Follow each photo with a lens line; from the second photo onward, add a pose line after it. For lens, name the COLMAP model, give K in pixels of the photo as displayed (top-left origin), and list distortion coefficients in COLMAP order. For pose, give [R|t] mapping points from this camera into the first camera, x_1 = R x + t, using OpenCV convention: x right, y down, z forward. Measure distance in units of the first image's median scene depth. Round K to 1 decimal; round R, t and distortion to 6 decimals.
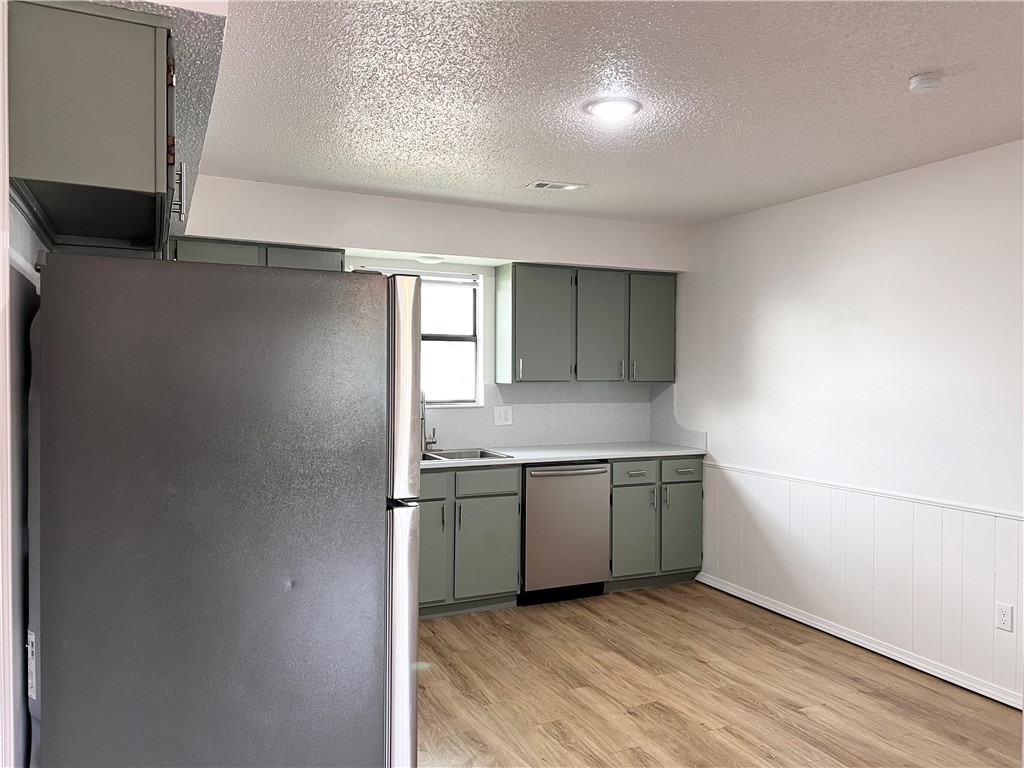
lens RADIAL K [[771.1, 0, 507.2], [0, 771.1, 375.2], [0, 0, 1]] dist [0.037860, -0.048987]
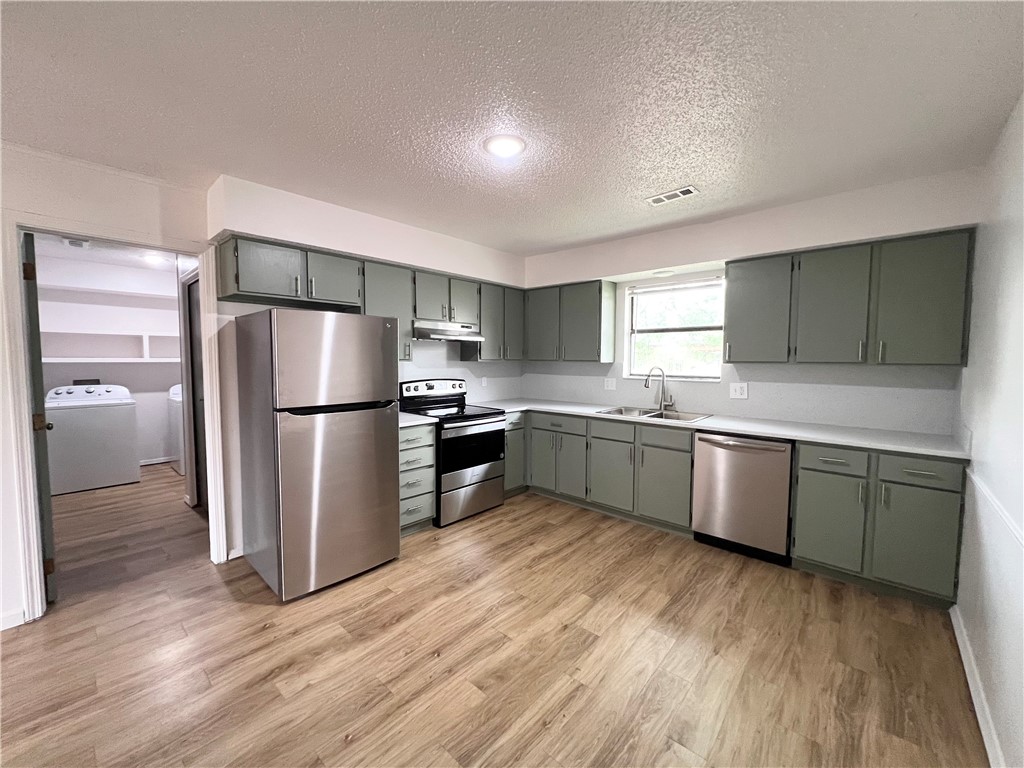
lens RADIAL K [[408.9, 0, 511.2], [0, 408.9, 382.6], [0, 0, 1]] dist [-0.000272, 0.000151]
pose [[0.389947, 0.056749, -0.919087, 0.548769], [-0.001849, 0.998145, 0.060846, 0.001570], [0.920836, -0.022027, 0.389328, 0.518802]]
